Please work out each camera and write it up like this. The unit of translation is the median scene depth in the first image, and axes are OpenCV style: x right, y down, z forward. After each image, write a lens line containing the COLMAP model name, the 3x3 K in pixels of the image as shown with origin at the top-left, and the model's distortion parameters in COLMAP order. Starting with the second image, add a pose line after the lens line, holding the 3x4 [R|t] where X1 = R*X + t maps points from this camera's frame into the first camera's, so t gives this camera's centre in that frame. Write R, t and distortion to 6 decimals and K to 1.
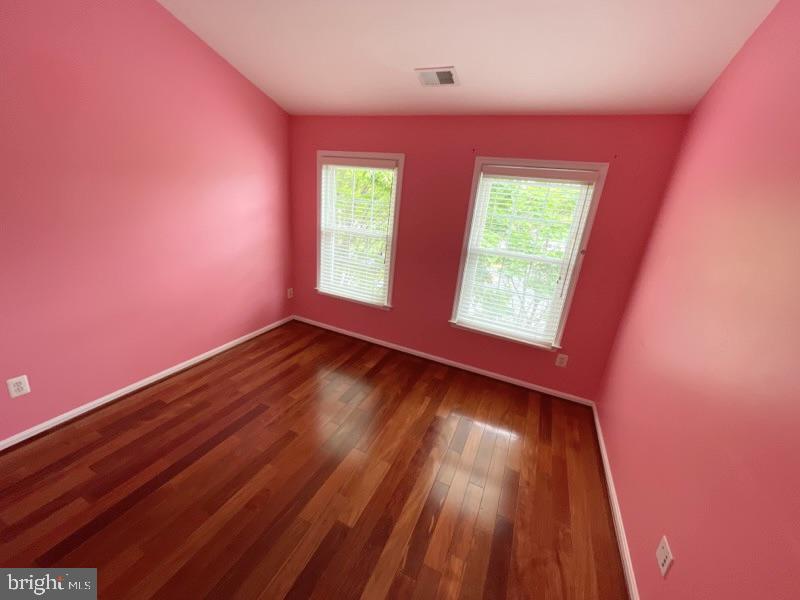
lens RADIAL K [[323.8, 0, 403.5], [0, 323.8, 305.1], [0, 0, 1]] dist [-0.008460, -0.001445]
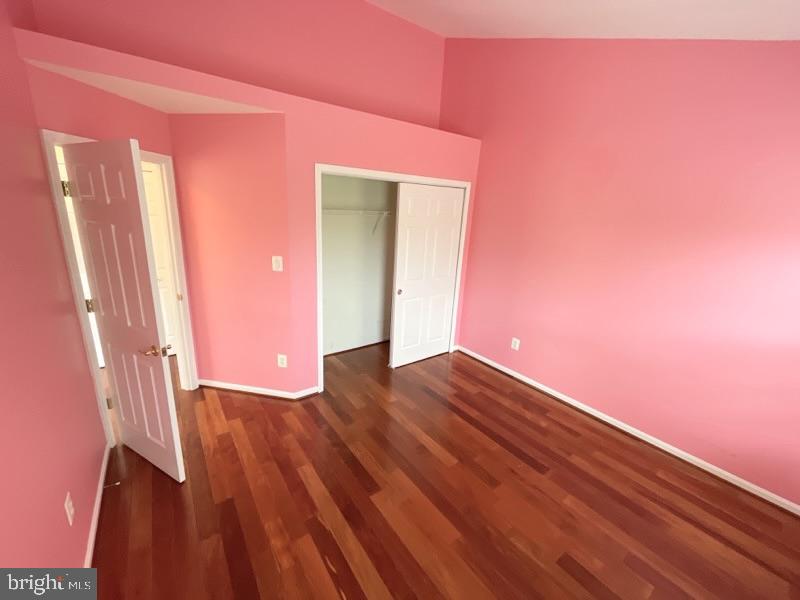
lens RADIAL K [[323.8, 0, 398.4], [0, 323.8, 297.6], [0, 0, 1]] dist [-0.008460, -0.001445]
pose [[-0.497031, 0.120712, -0.859296, 0.553762], [-0.367816, 0.867603, 0.334630, -0.292471], [0.785921, 0.482384, -0.386826, 0.915231]]
